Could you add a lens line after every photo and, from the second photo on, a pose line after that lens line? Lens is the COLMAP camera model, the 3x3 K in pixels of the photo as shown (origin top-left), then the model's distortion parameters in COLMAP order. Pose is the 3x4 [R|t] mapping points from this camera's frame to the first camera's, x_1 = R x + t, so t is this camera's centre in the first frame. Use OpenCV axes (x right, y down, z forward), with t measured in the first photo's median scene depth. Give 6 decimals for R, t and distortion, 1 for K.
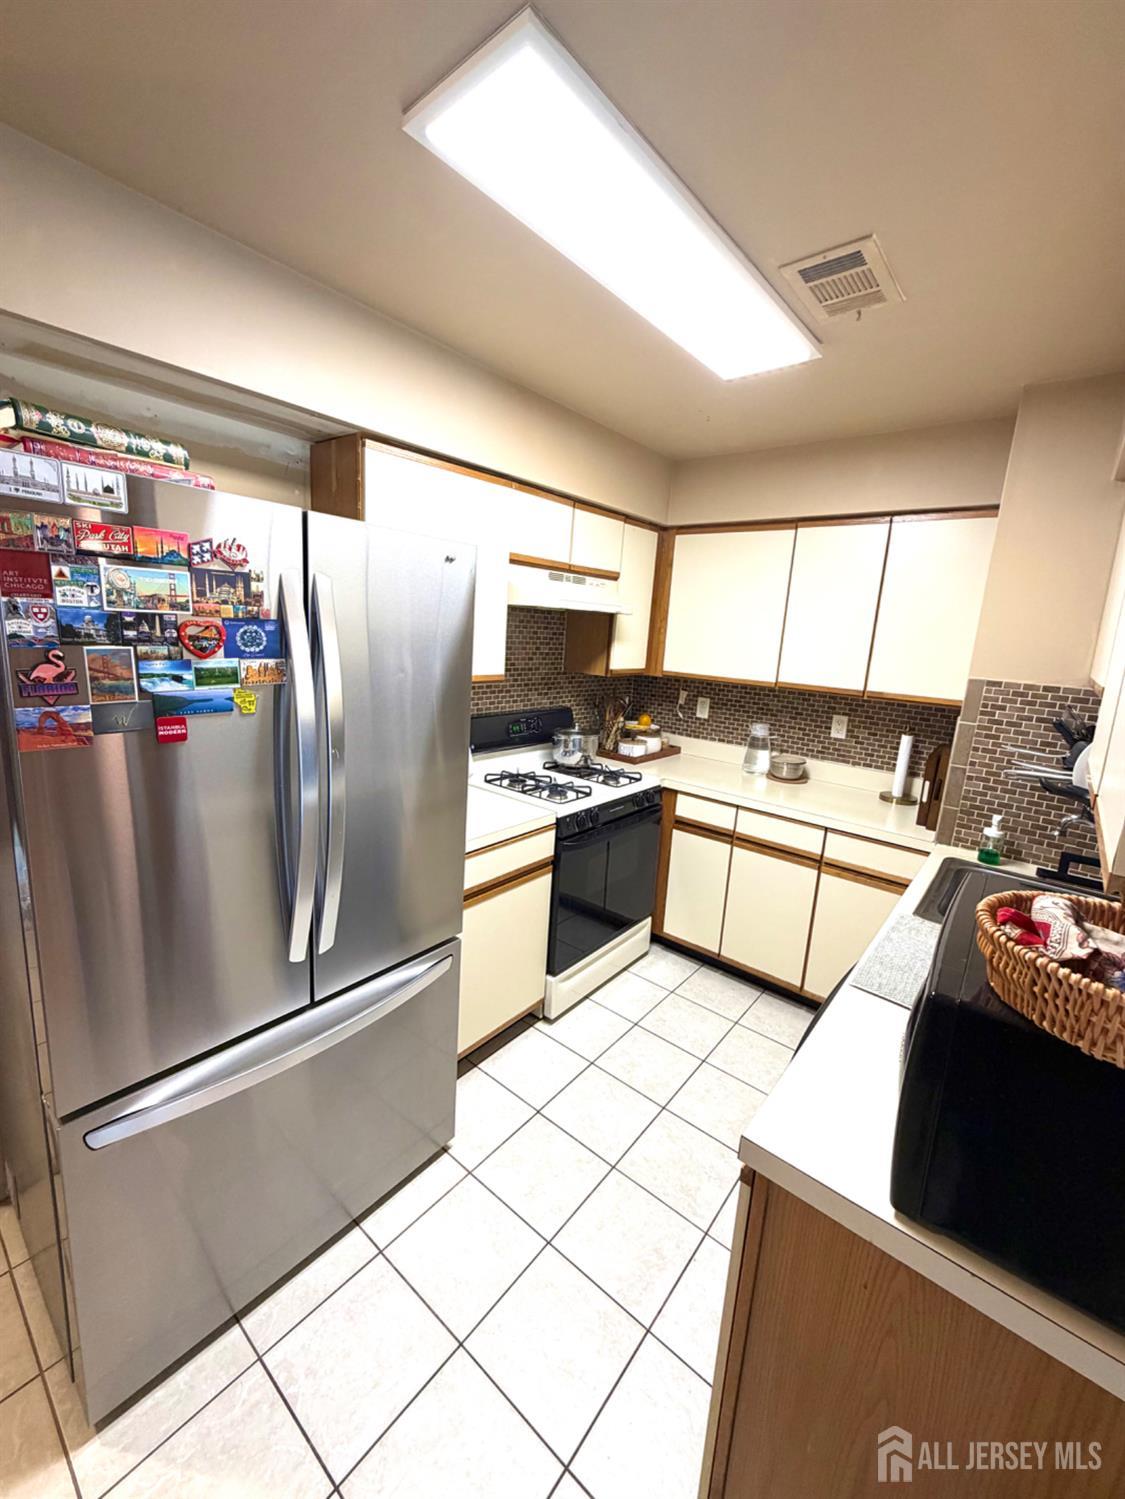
lens RADIAL K [[599.6, 0, 561.5], [0, 599.6, 745.1], [0, 0, 1]] dist [0.001621, -0.000380]
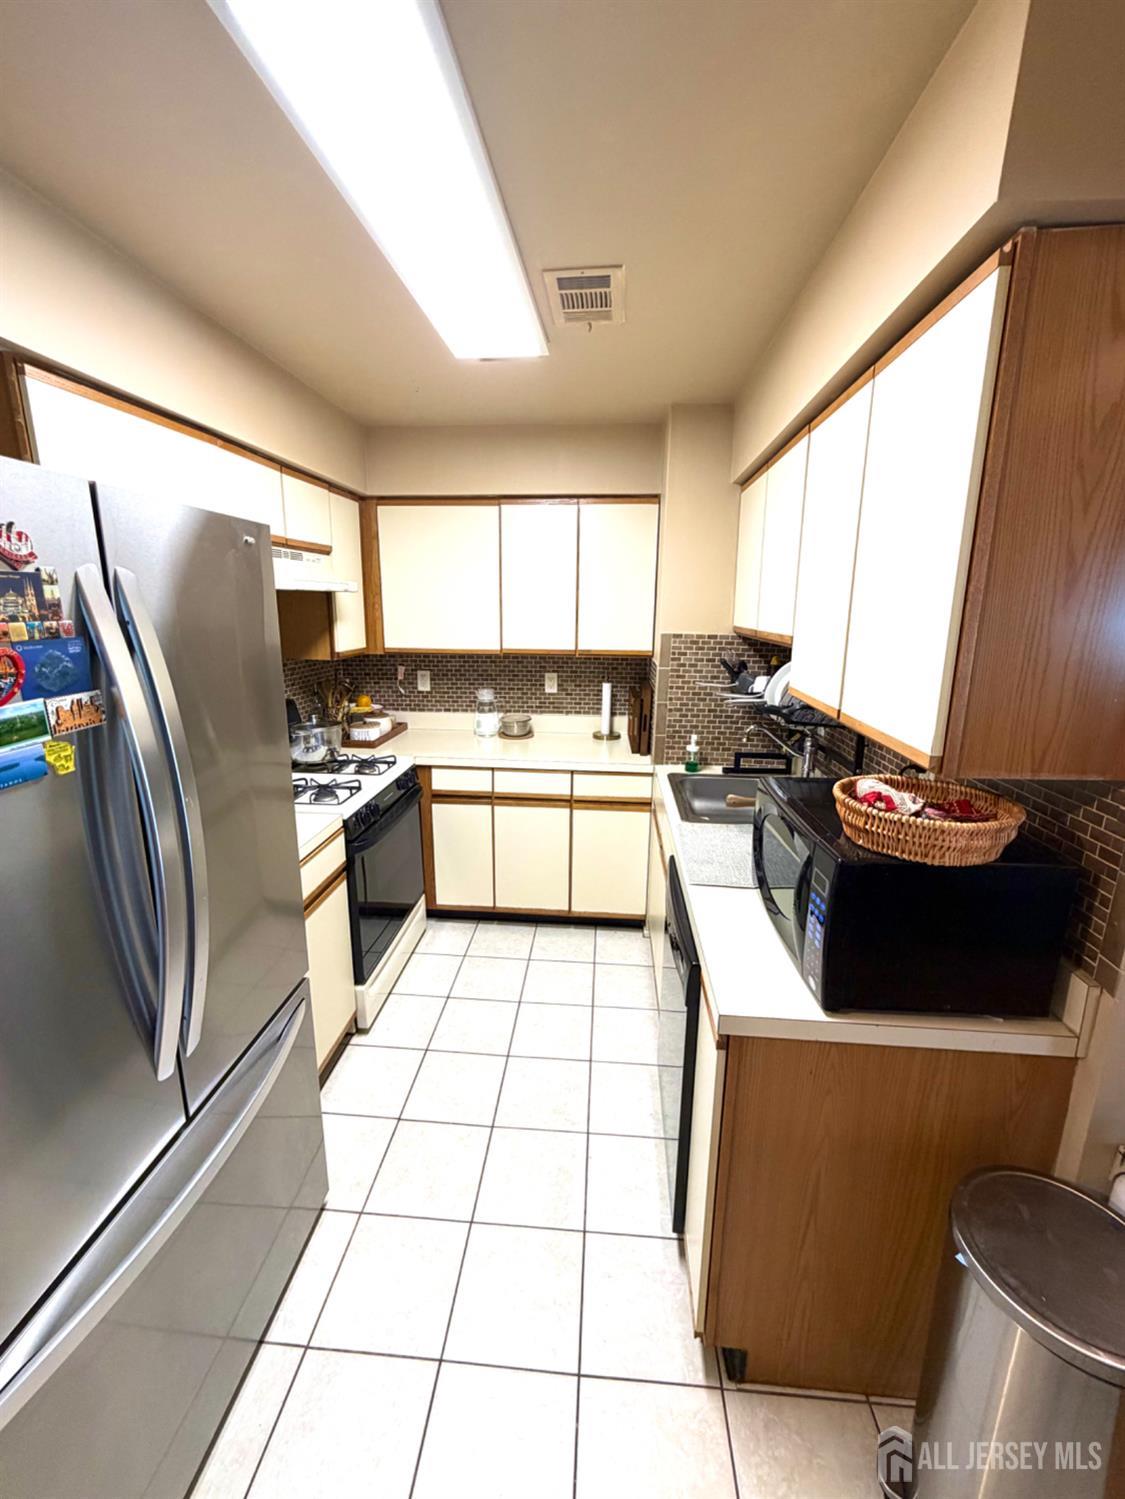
lens RADIAL K [[599.6, 0, 561.5], [0, 599.6, 745.1], [0, 0, 1]] dist [0.001621, -0.000380]
pose [[0.819912, -0.181172, 0.543066, -0.187630], [0.149895, 0.983449, 0.101779, -0.031373], [-0.552518, -0.002047, 0.833499, 0.041308]]
